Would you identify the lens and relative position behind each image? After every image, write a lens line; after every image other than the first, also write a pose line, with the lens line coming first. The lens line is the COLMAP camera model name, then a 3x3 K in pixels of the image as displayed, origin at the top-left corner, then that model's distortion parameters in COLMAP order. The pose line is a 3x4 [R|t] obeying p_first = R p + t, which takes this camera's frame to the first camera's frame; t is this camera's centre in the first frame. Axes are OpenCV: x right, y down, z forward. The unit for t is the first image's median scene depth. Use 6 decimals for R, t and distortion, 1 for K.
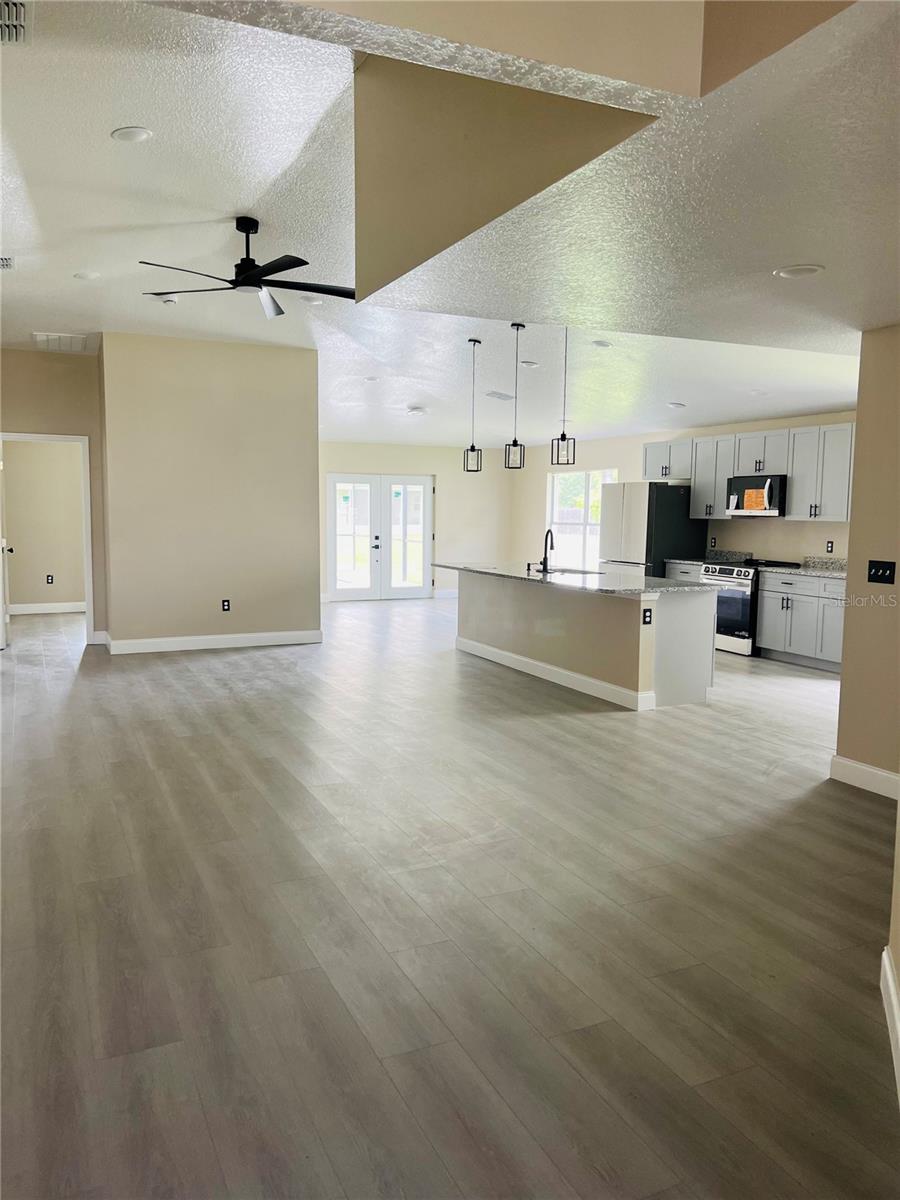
lens RADIAL K [[895.0, 0, 442.2], [0, 895.0, 594.5], [0, 0, 1]] dist [0.077267, -0.073343]
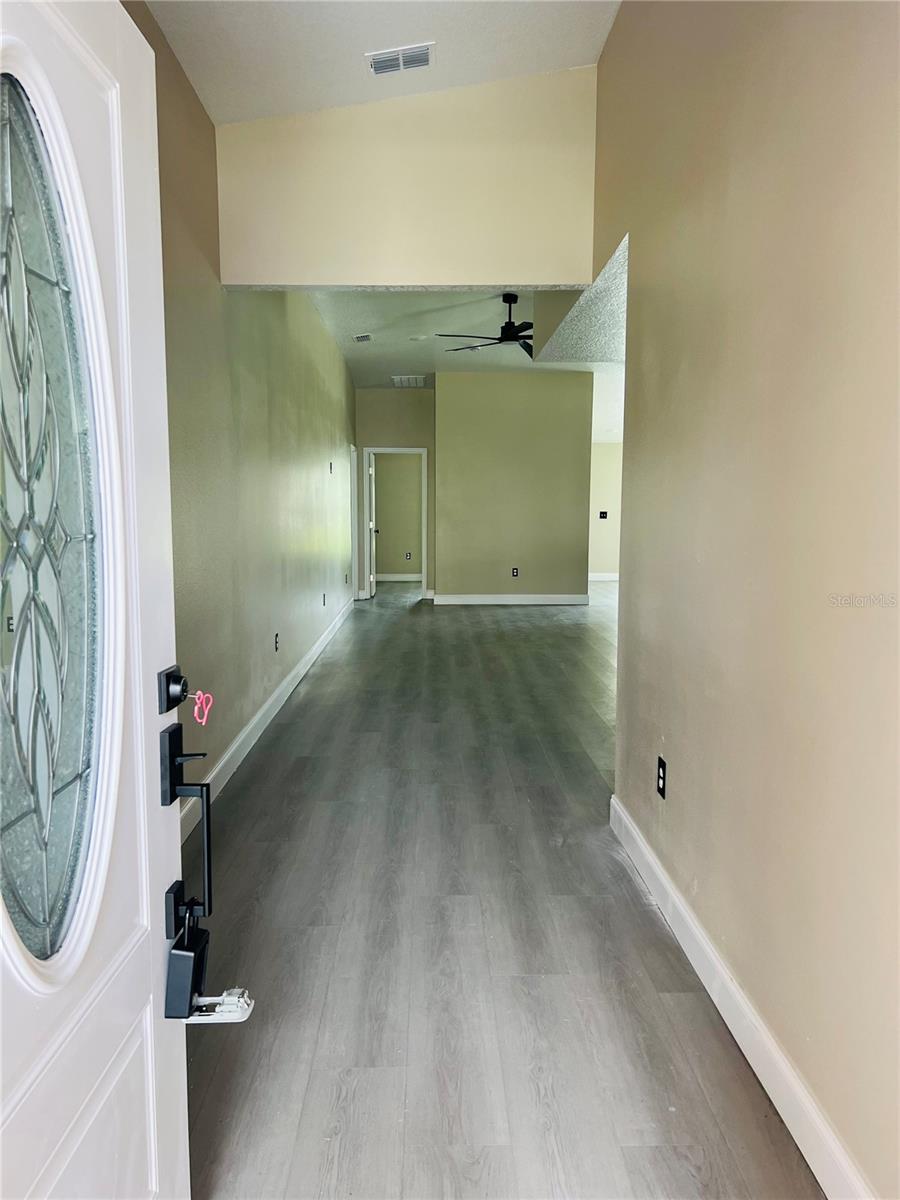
lens RADIAL K [[895.0, 0, 451.3], [0, 895.0, 606.0], [0, 0, 1]] dist [0.077267, -0.073343]
pose [[0.917970, 0.034190, -0.395174, 0.283935], [-0.029849, 0.999408, 0.017128, 0.060902], [0.395526, -0.003927, 0.918446, -0.360425]]
